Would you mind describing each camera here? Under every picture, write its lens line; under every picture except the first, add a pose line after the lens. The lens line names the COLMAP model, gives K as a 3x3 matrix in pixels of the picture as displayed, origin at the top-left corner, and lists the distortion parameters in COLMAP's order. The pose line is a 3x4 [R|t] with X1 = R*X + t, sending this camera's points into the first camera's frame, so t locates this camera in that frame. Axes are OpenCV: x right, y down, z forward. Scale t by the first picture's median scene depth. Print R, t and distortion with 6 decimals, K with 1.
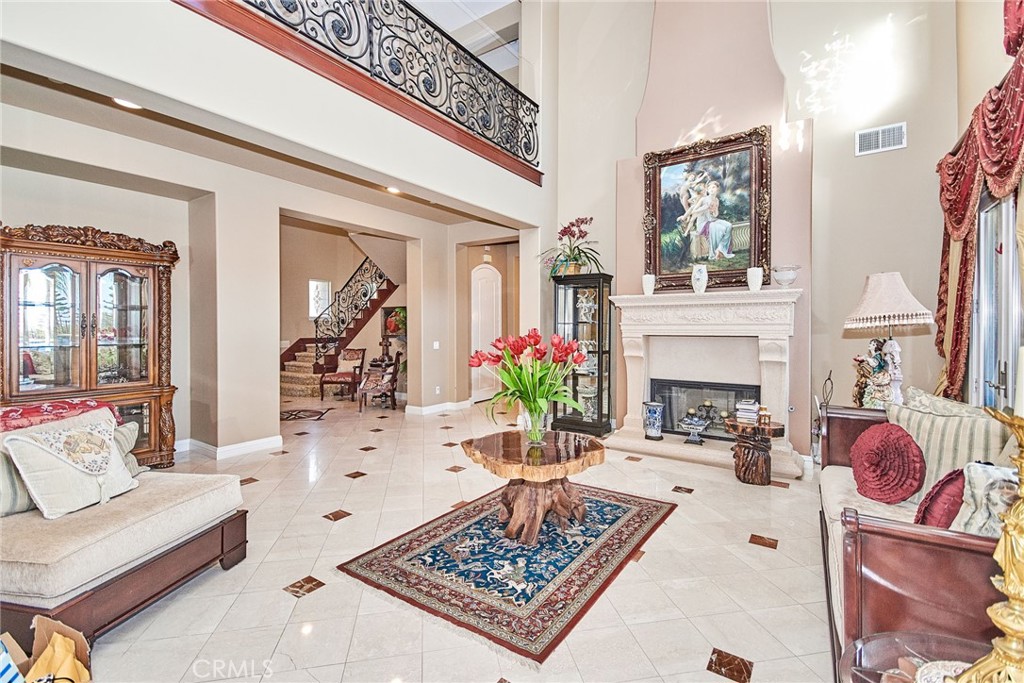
lens RADIAL K [[464.3, 0, 514.2], [0, 464.3, 319.3], [0, 0, 1]] dist [0.004589, 0.000311]
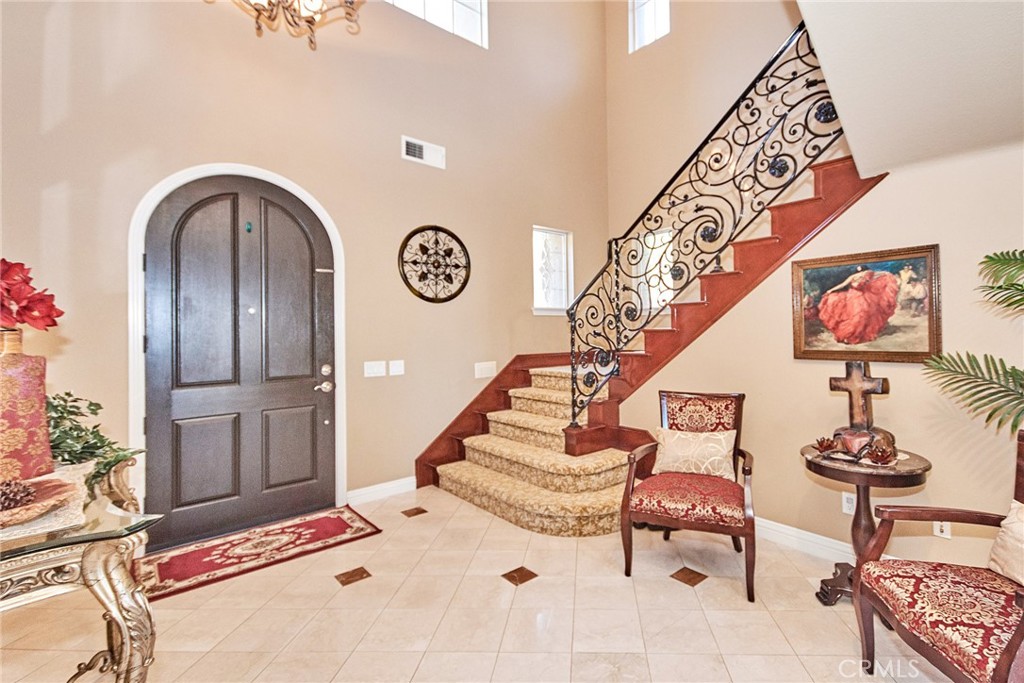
lens RADIAL K [[464.3, 0, 514.2], [0, 464.3, 319.3], [0, 0, 1]] dist [0.004589, 0.000311]
pose [[0.946255, -0.009314, -0.323288, -0.465148], [0.000845, 0.999653, -0.026326, 0.026445], [0.323421, 0.024638, 0.945934, 0.840125]]
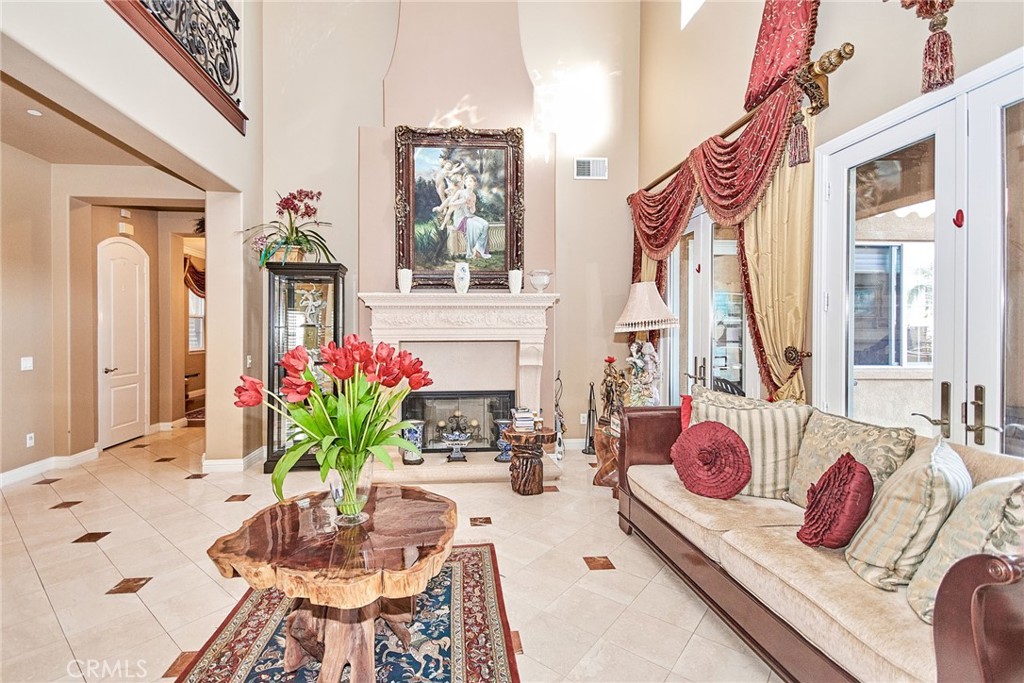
lens RADIAL K [[471.1, 0, 508.5], [0, 471.1, 328.0], [0, 0, 1]] dist [0.009957, 0.000432]
pose [[0.774113, 0.002597, 0.633042, -0.108823], [-0.008179, 0.999949, 0.005900, 0.003908], [-0.632994, -0.009744, 0.774095, 0.216728]]
